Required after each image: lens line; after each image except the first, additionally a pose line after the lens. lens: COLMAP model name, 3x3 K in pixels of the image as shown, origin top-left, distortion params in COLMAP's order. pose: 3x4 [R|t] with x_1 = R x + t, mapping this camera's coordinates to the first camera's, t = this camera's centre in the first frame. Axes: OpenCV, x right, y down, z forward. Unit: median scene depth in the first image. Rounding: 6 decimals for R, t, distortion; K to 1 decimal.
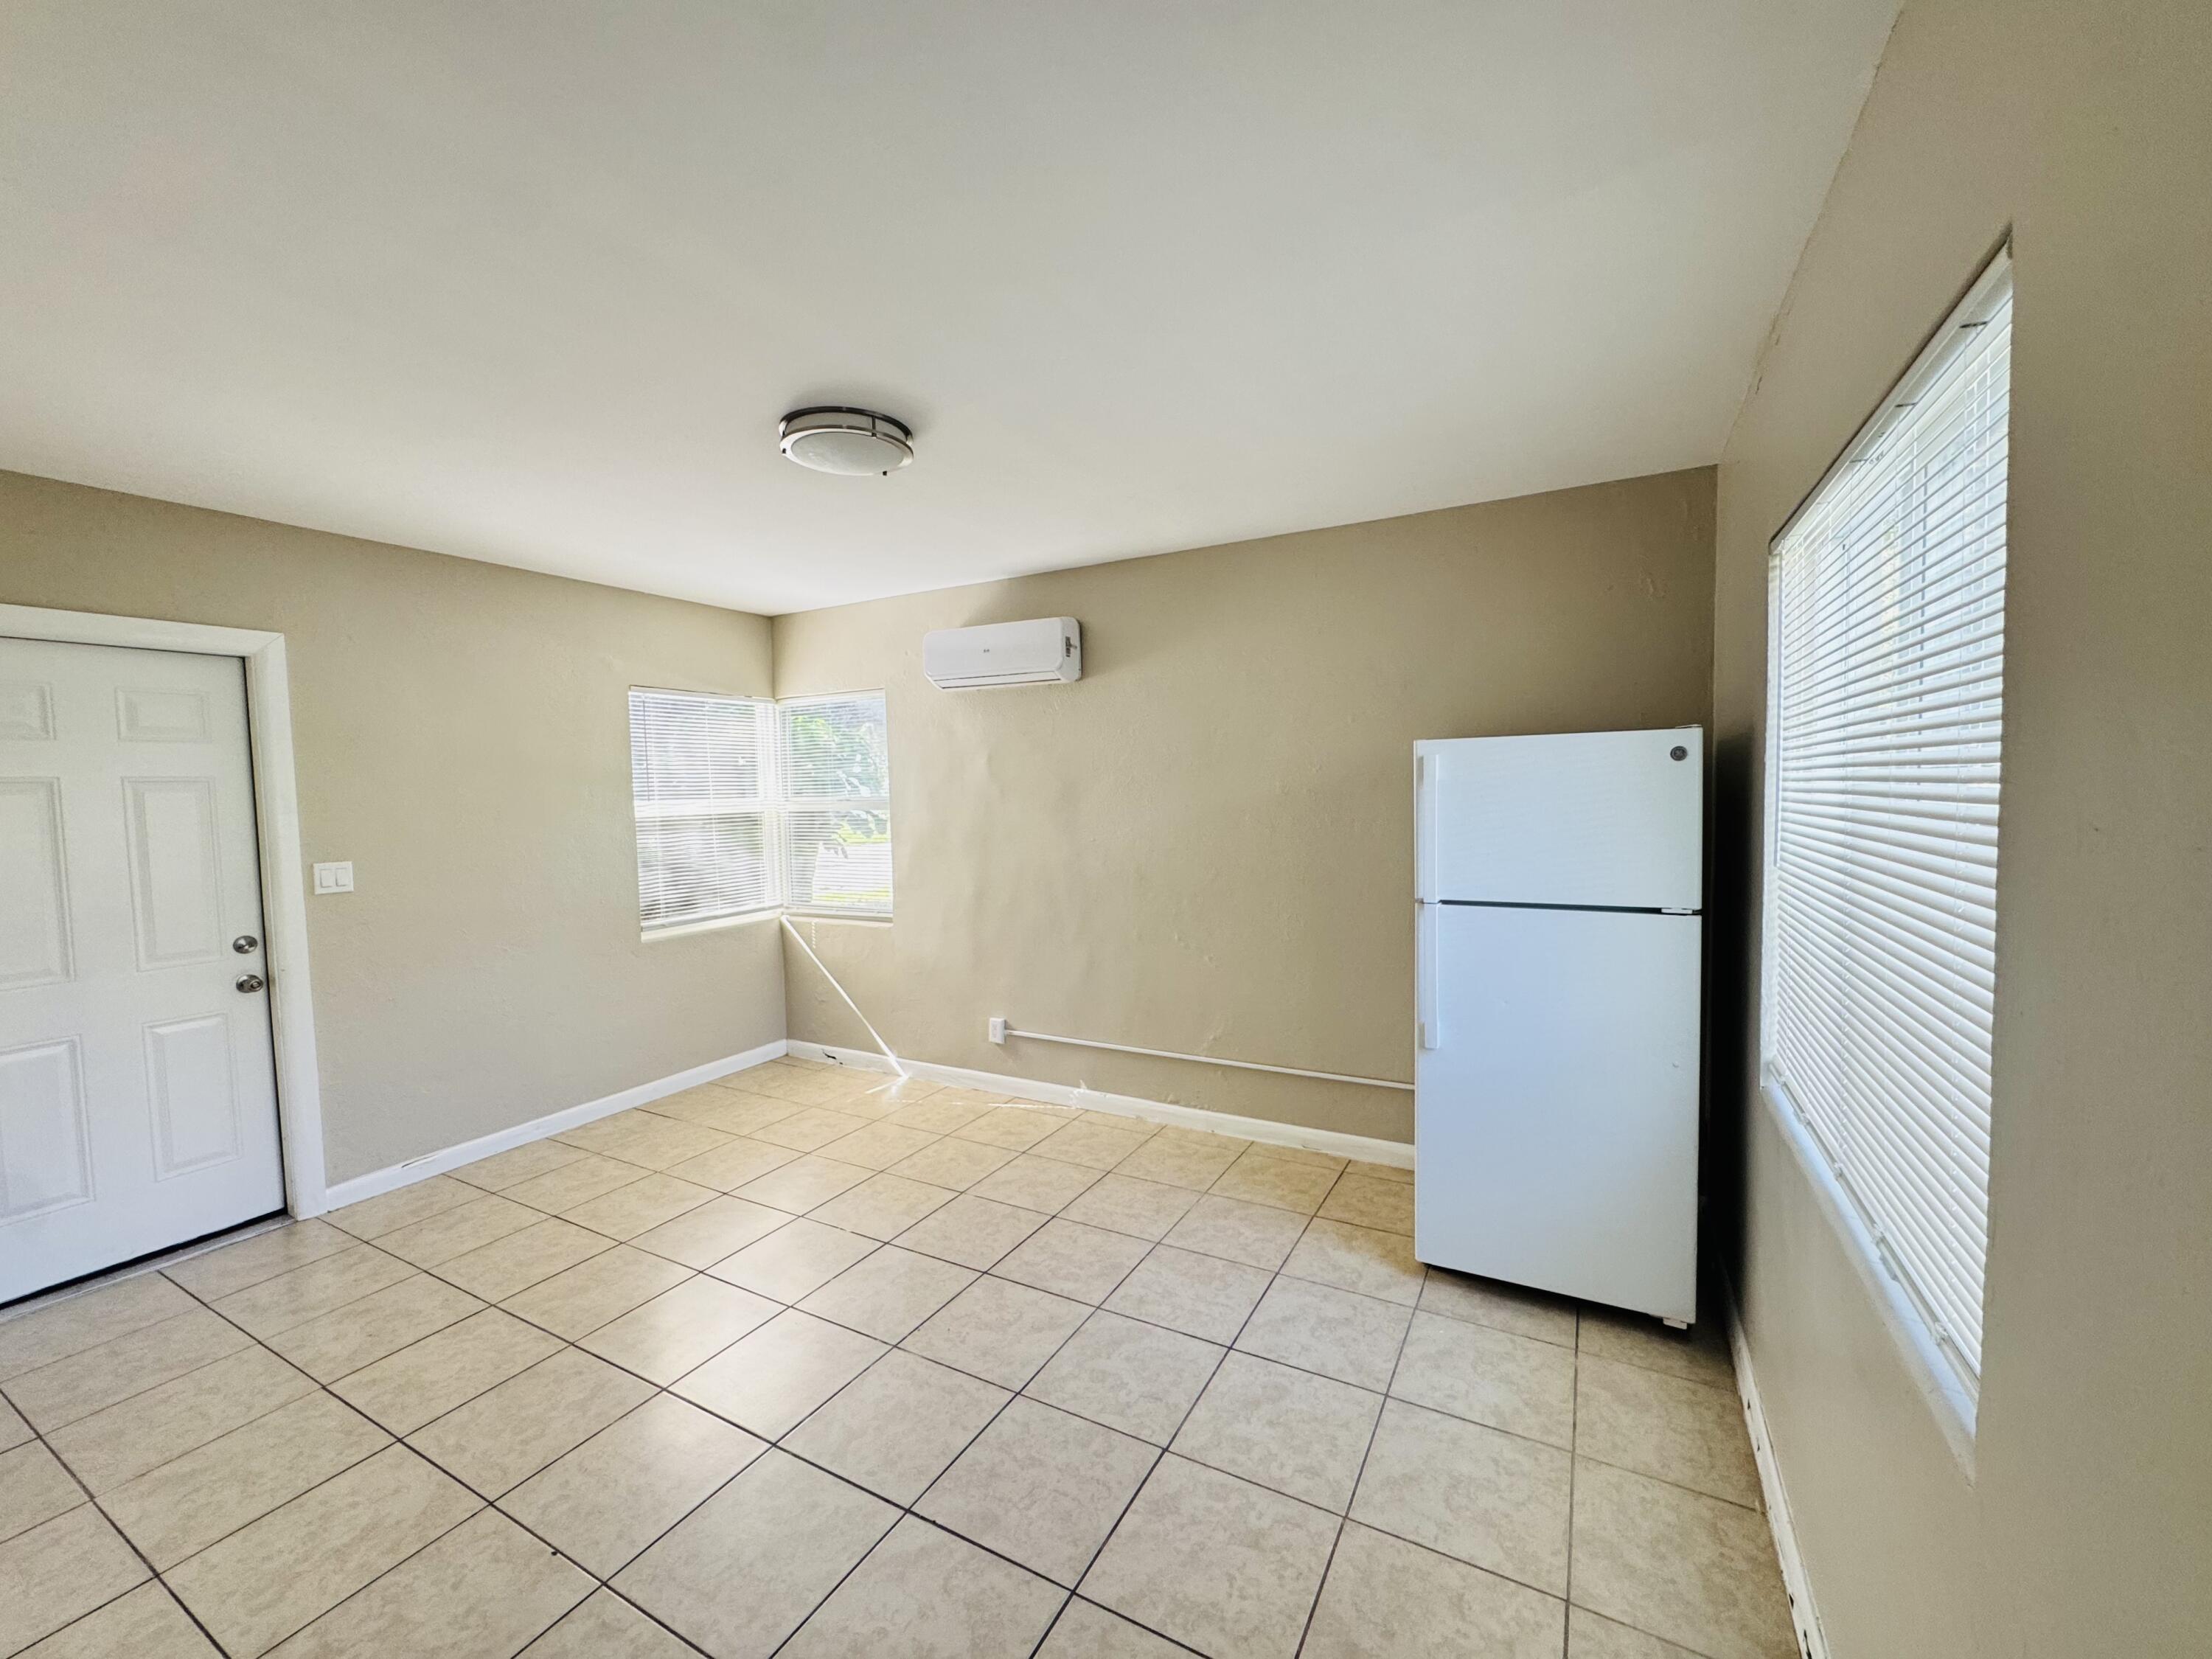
lens RADIAL K [[884.4, 0, 1106.0], [0, 884.4, 829.5], [0, 0, 1]] dist [-0.003088, 0.000242]
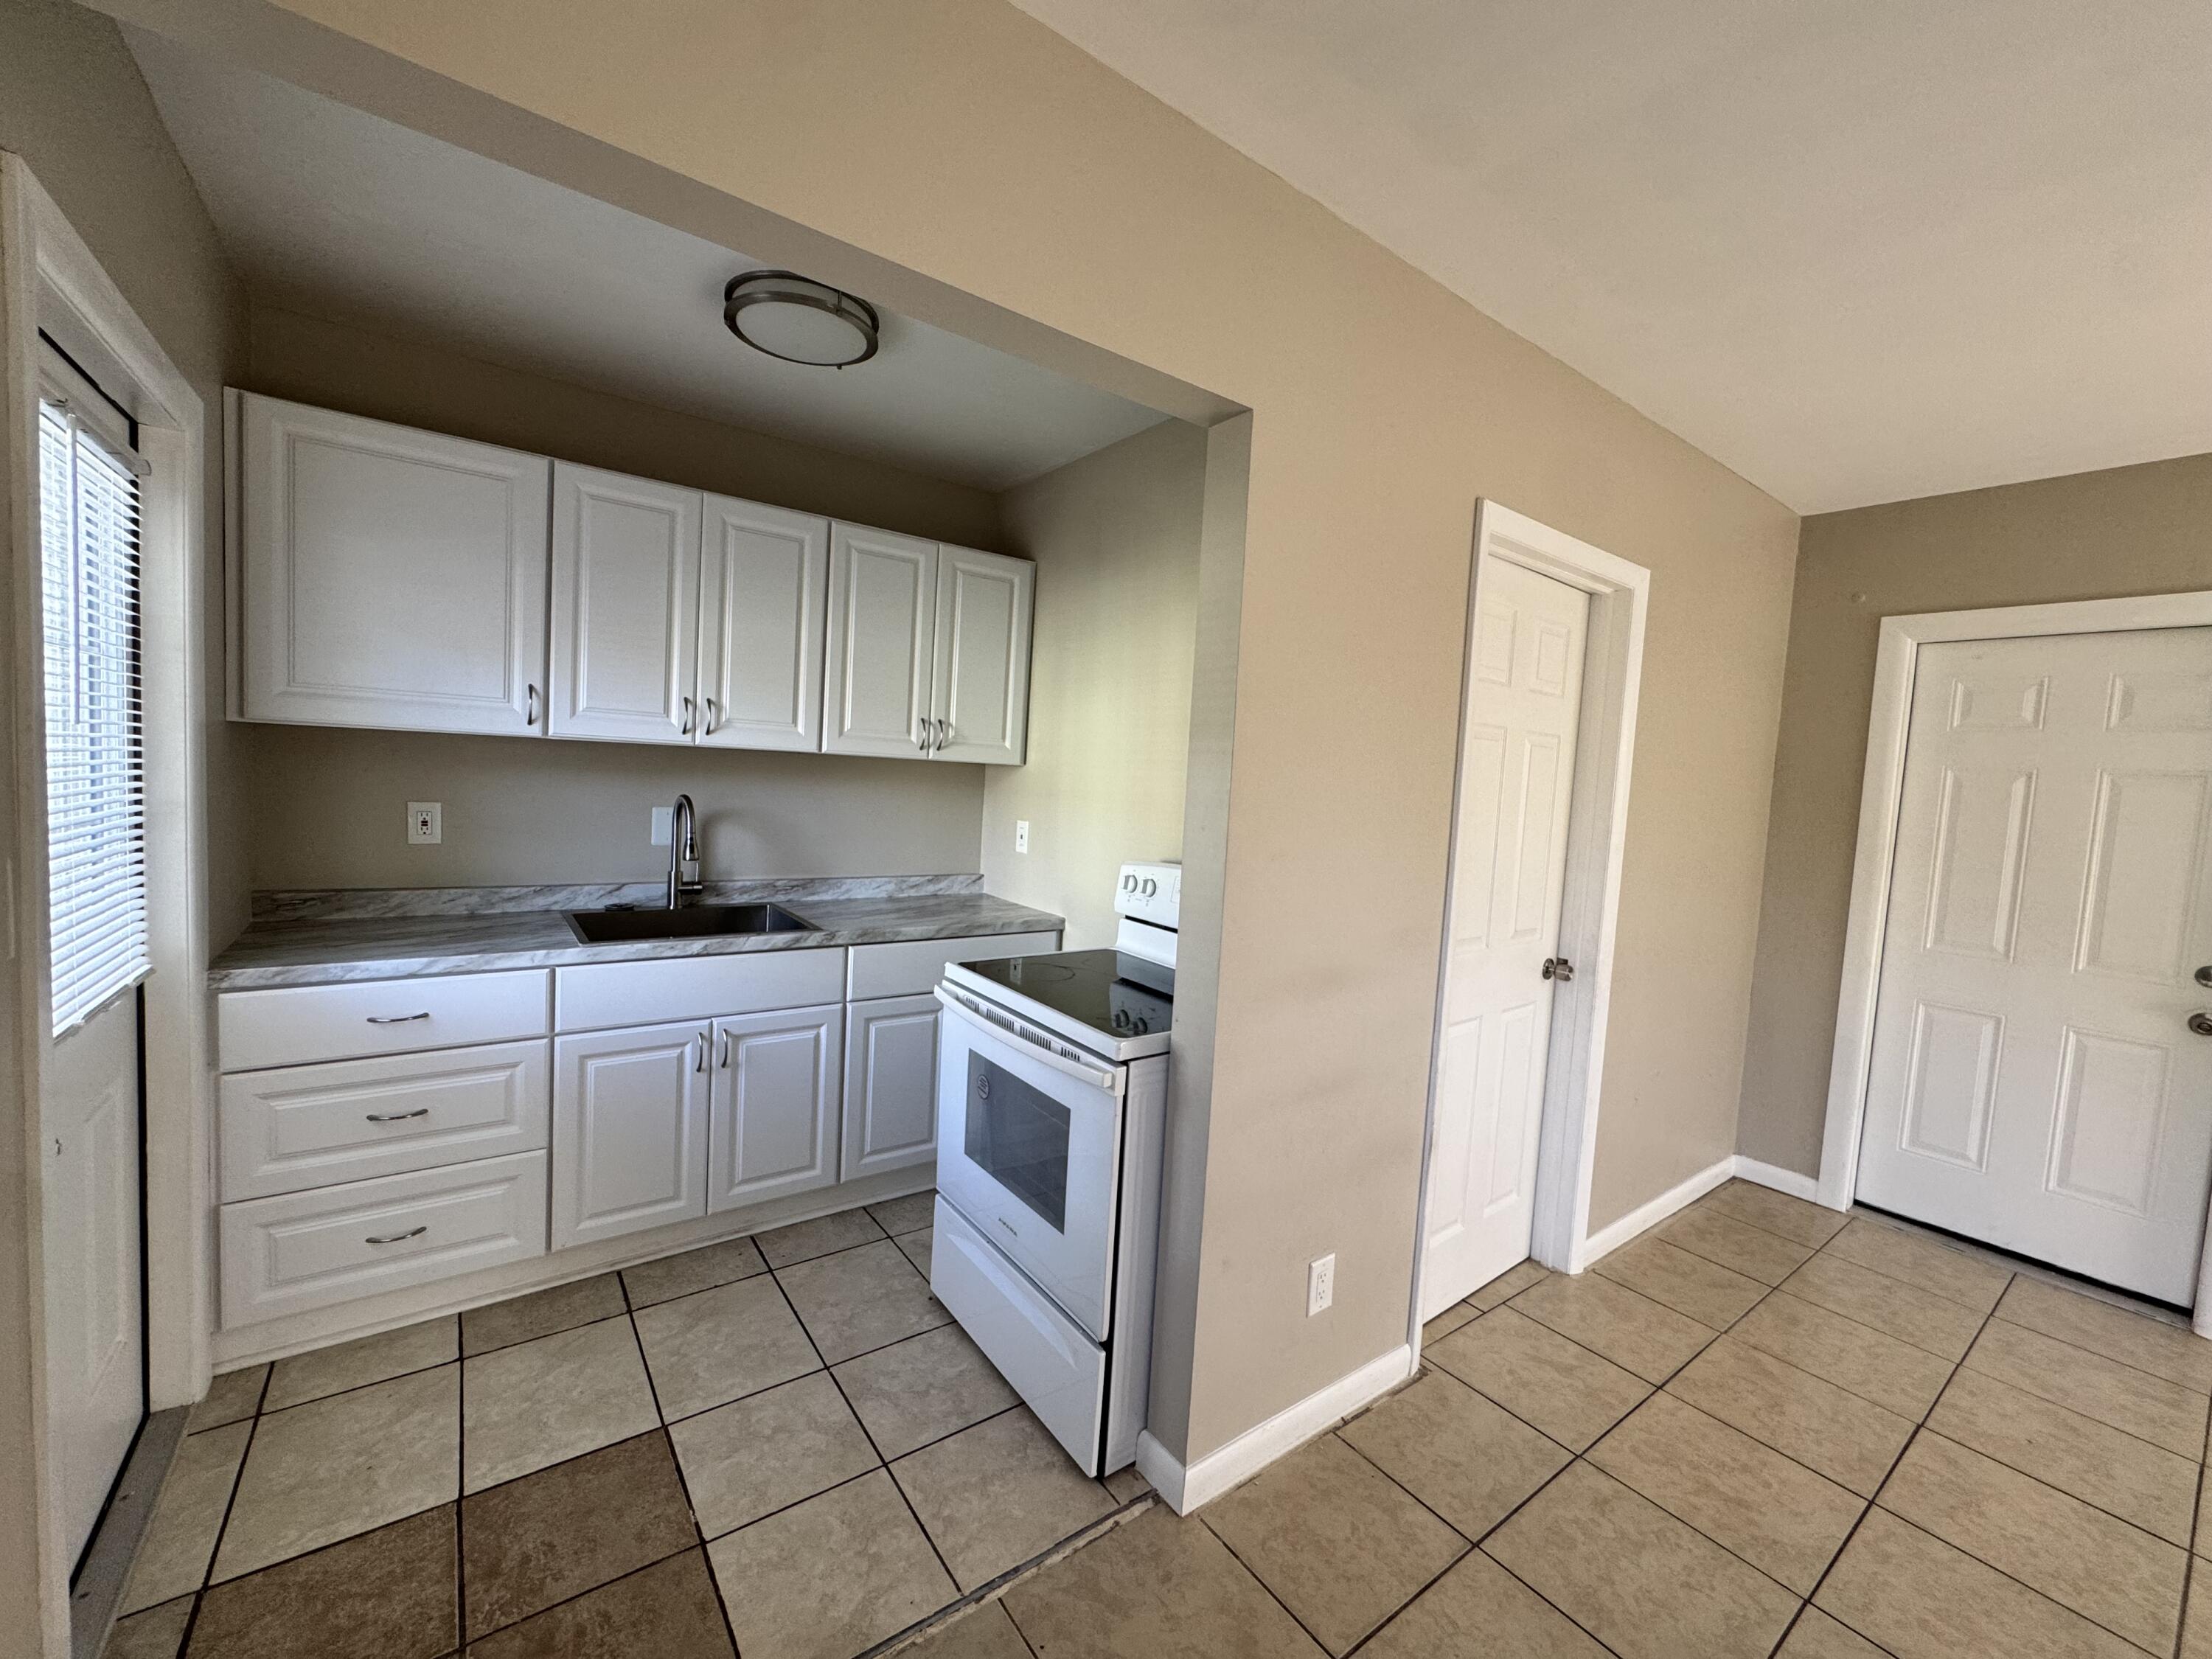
lens RADIAL K [[884.4, 0, 1106.0], [0, 884.4, 829.5], [0, 0, 1]] dist [-0.003088, 0.000242]
pose [[-0.419478, 0.060305, -0.905760, 0.175467], [-0.090741, 0.990008, 0.107938, -0.000159], [0.903219, 0.127467, -0.409814, 0.366370]]
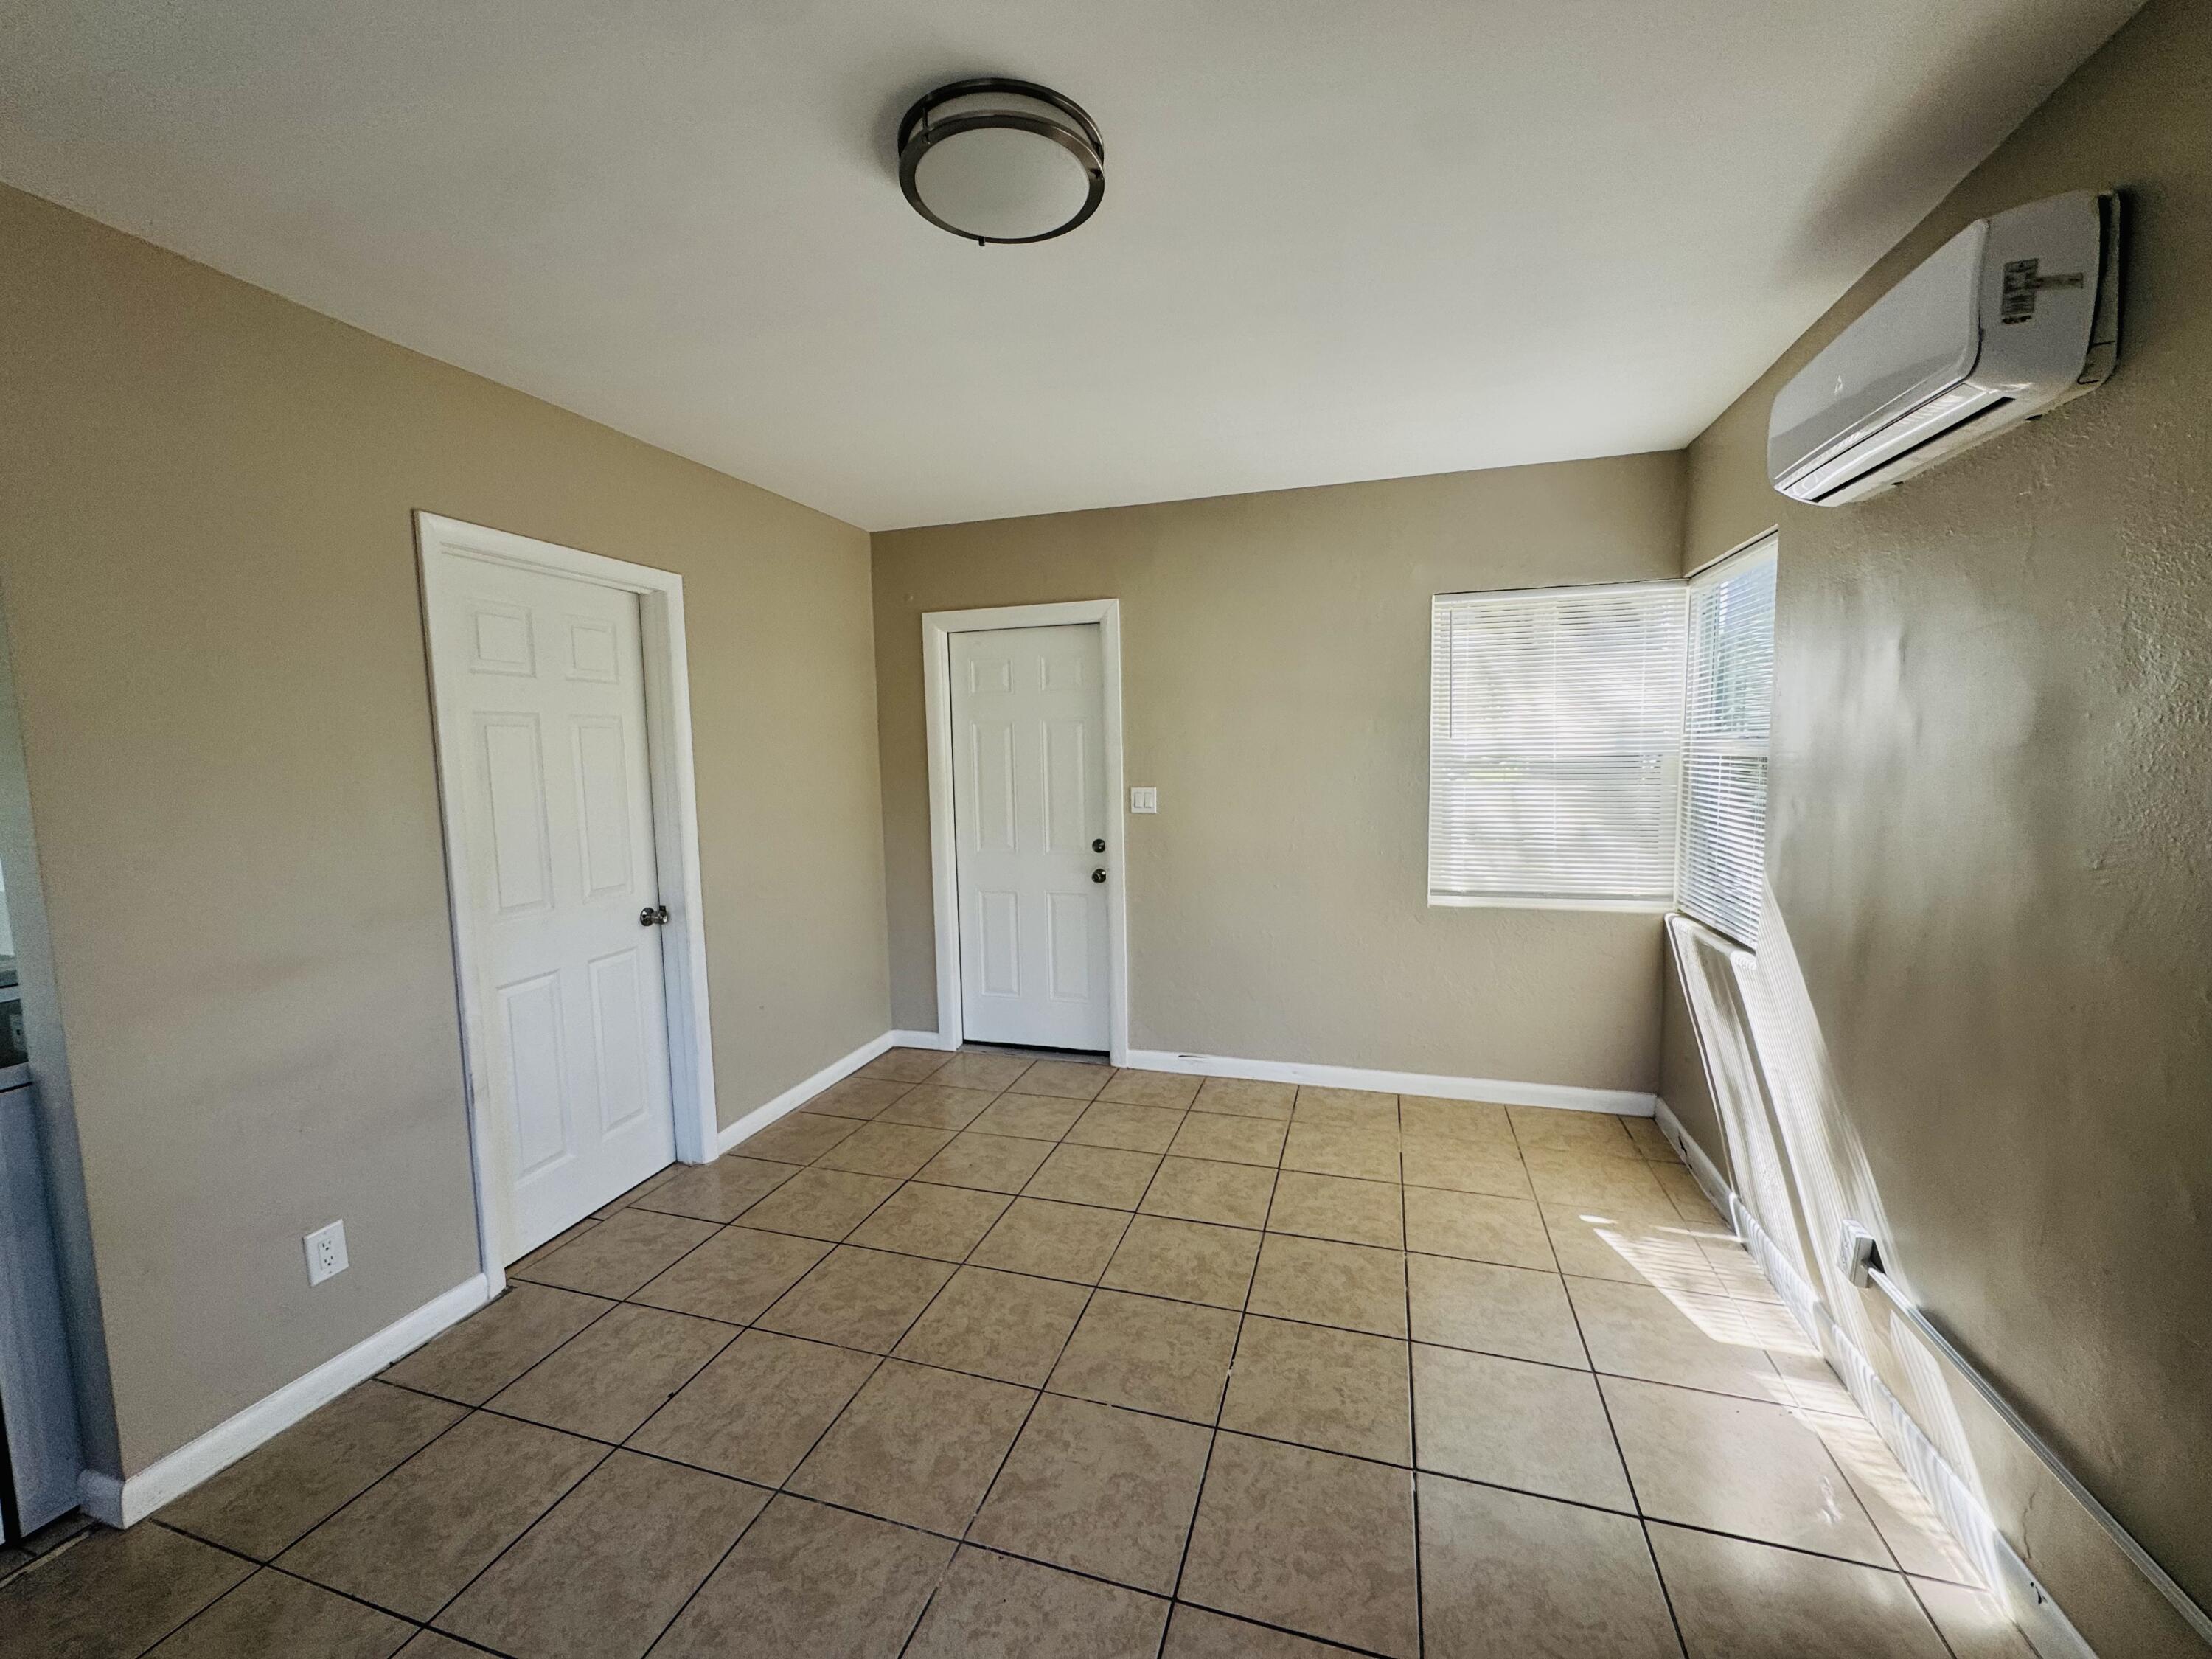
lens RADIAL K [[884.4, 0, 1106.0], [0, 884.4, 829.5], [0, 0, 1]] dist [-0.003088, 0.000242]
pose [[0.198690, 0.109356, -0.973942, 0.283852], [-0.032727, 0.993942, 0.104925, -0.030199], [0.979516, 0.011026, 0.201065, 0.698968]]
